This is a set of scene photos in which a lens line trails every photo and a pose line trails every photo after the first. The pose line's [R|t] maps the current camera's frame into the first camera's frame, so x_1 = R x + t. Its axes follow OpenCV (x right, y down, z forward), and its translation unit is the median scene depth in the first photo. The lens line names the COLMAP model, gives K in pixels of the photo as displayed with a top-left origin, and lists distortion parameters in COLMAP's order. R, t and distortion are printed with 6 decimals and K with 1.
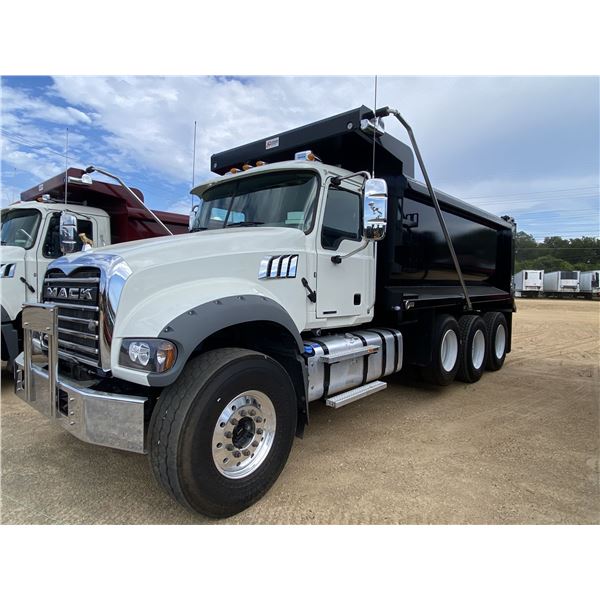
lens RADIAL K [[401.2, 0, 299.1], [0, 401.2, 301.1], [0, 0, 1]] dist [0.005194, 0.001012]
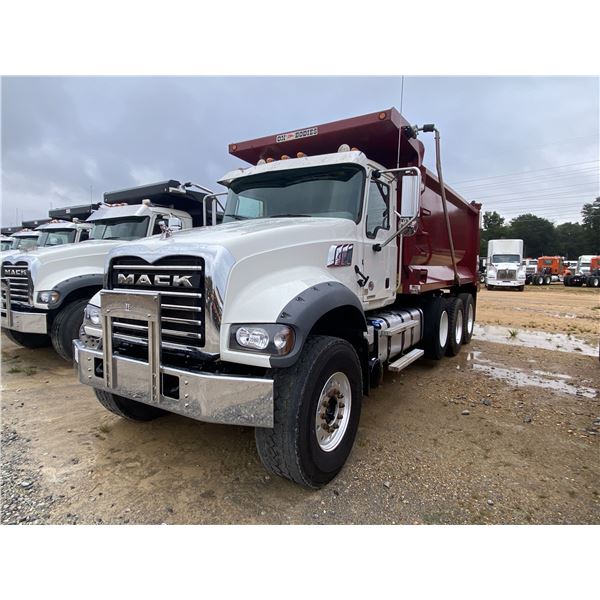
lens RADIAL K [[388.3, 0, 298.9], [0, 388.3, 297.8], [0, 0, 1]] dist [0.001028, -0.000319]
pose [[0.989470, -0.013913, 0.144066, -0.274464], [0.008693, 0.999285, 0.036796, -0.007421], [-0.144475, -0.035156, 0.988884, -0.019100]]
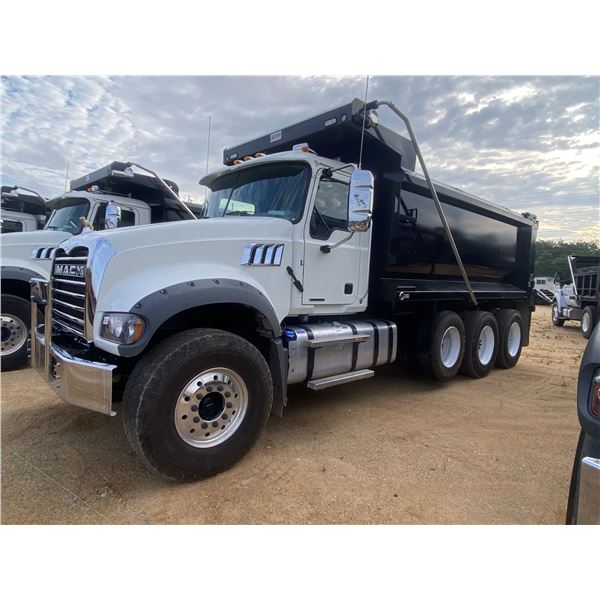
lens RADIAL K [[388.3, 0, 298.9], [0, 388.3, 297.8], [0, 0, 1]] dist [0.001028, -0.000319]
pose [[0.994236, 0.041455, -0.098875, 0.130637], [-0.040344, 0.999099, 0.013211, 0.011717], [0.099334, -0.009146, 0.995012, -0.002894]]
